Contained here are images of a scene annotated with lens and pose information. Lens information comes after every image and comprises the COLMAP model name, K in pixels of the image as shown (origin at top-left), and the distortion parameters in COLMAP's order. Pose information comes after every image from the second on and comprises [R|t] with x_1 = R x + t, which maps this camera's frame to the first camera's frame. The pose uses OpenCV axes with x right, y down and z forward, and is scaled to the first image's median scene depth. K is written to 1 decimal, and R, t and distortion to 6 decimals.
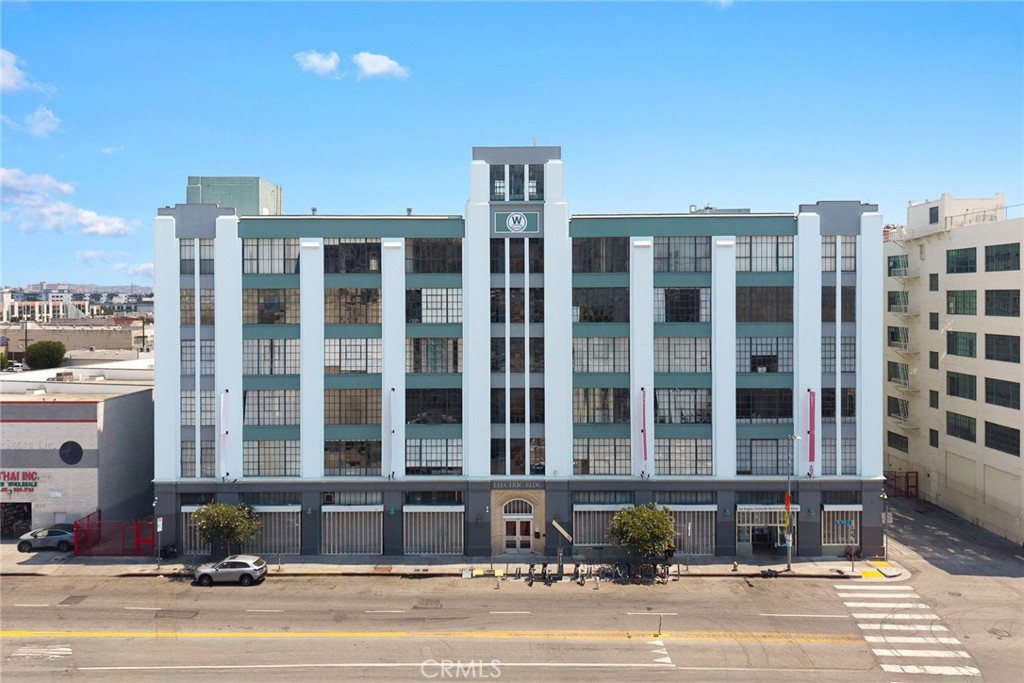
lens RADIAL K [[711.1, 0, 502.3], [0, 711.1, 309.8], [0, 0, 1]] dist [0.010312, -0.004020]
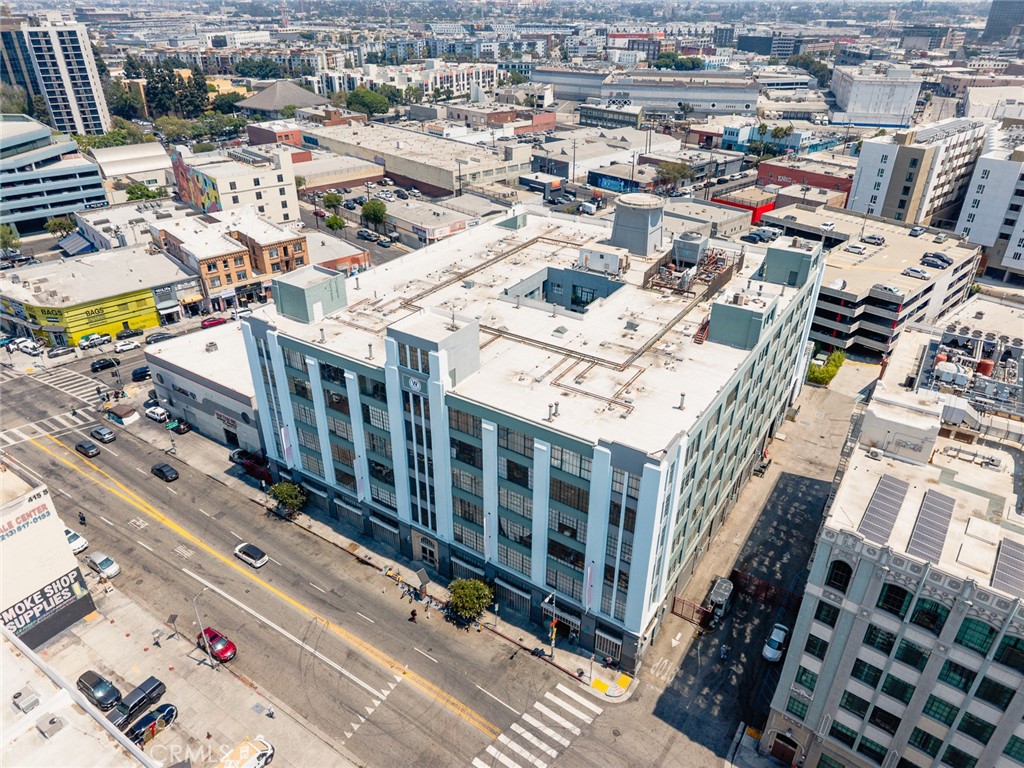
lens RADIAL K [[666.3, 0, 520.4], [0, 666.3, 382.1], [0, 0, 1]] dist [0.028952, -0.023159]
pose [[0.843868, 0.273048, -0.461877, 0.785728], [-0.020946, 0.876936, 0.480150, -0.749335], [0.536141, -0.395509, 0.745738, 0.151376]]
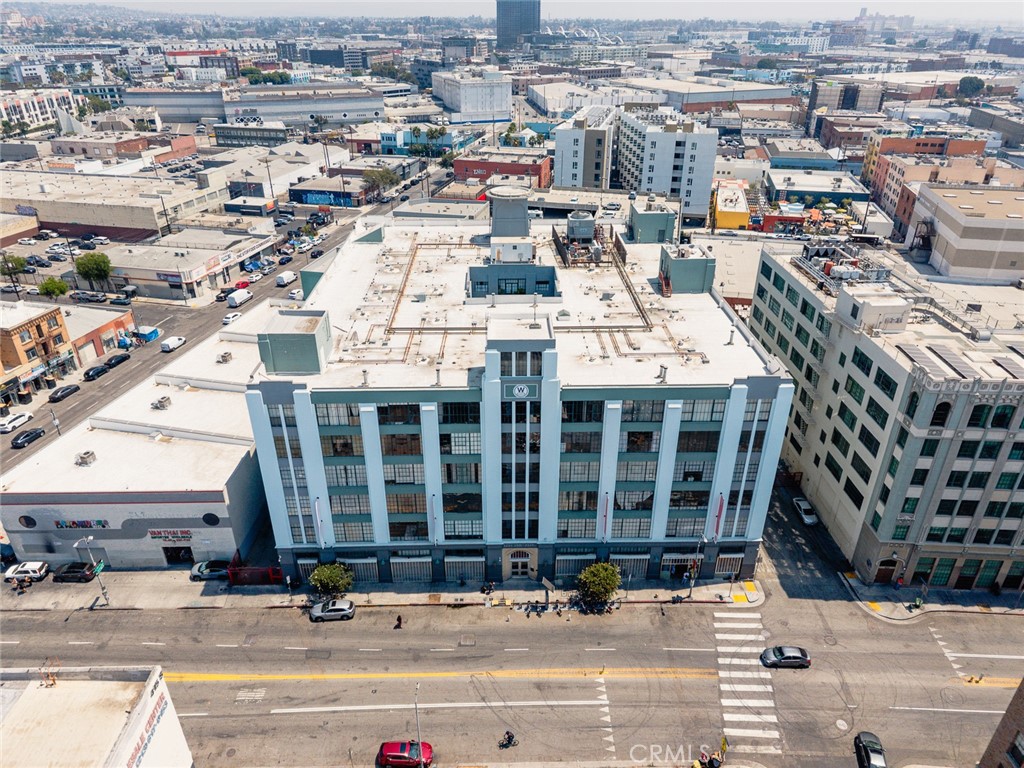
lens RADIAL K [[666.3, 0, 507.2], [0, 666.3, 377.6], [0, 0, 1]] dist [0.028952, -0.023159]
pose [[0.999774, -0.009172, 0.019180, -0.028978], [-0.000524, 0.891246, 0.453521, -0.710320], [-0.021253, -0.453428, 0.891039, -0.097859]]
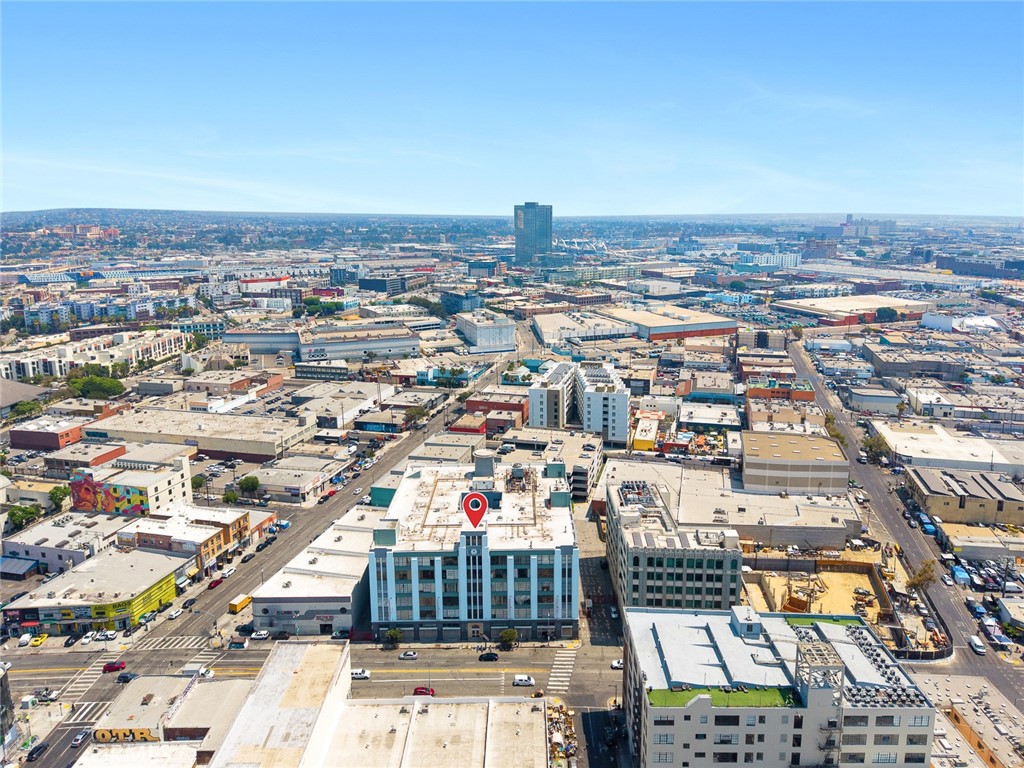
lens RADIAL K [[666.3, 0, 527.8], [0, 666.3, 377.0], [0, 0, 1]] dist [0.028952, -0.023159]
pose [[0.999836, -0.006074, 0.017034, 0.231149], [0.002443, 0.978642, 0.205556, -1.609970], [-0.017918, -0.205481, 0.978497, -1.984444]]
